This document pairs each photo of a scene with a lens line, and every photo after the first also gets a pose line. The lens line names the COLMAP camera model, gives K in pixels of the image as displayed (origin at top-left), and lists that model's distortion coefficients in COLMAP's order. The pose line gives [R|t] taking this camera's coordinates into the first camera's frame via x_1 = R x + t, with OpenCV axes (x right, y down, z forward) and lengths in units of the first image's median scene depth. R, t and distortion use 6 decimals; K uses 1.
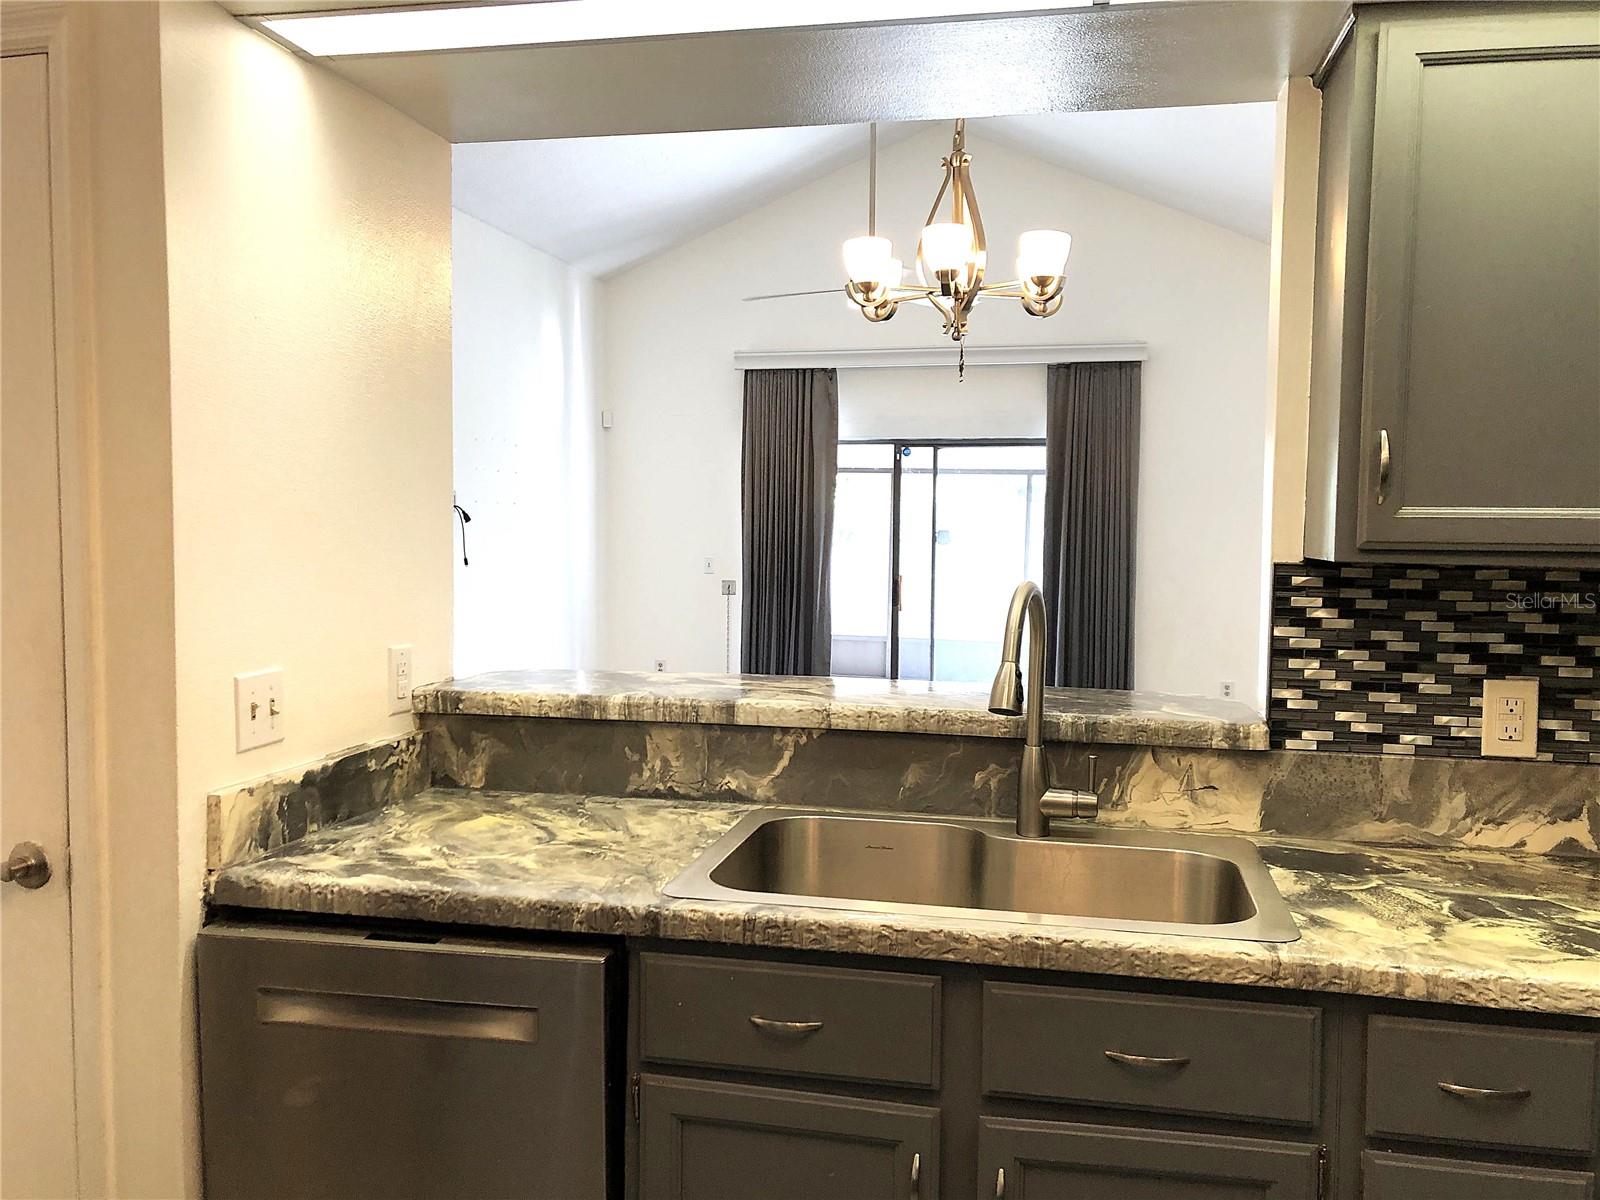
lens RADIAL K [[1308.7, 0, 795.8], [0, 1308.7, 605.9], [0, 0, 1]] dist [0.026979, -0.027682]
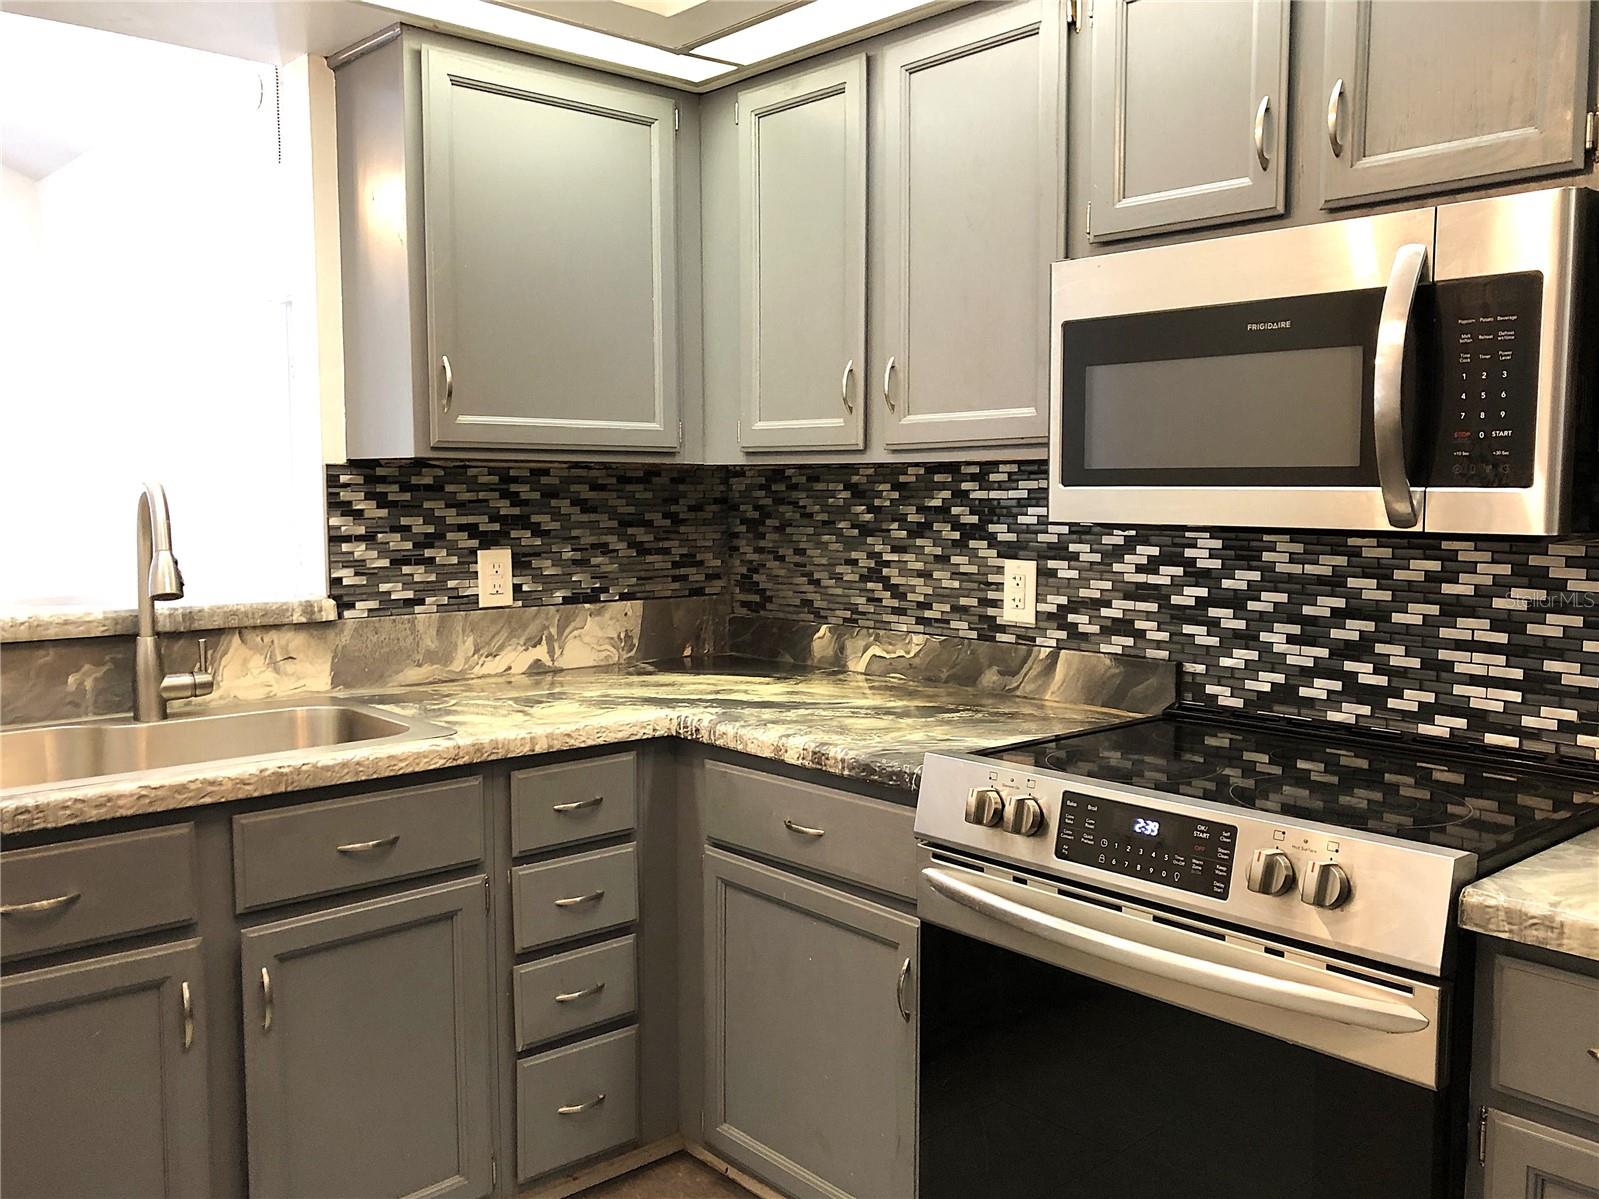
lens RADIAL K [[1307.9, 0, 848.1], [0, 1307.9, 598.5], [0, 0, 1]] dist [0.026979, -0.027682]
pose [[0.584810, -0.090481, 0.806108, -0.335470], [0.057928, 0.995881, 0.069756, 0.033503], [-0.809099, 0.005902, 0.587642, -0.088323]]
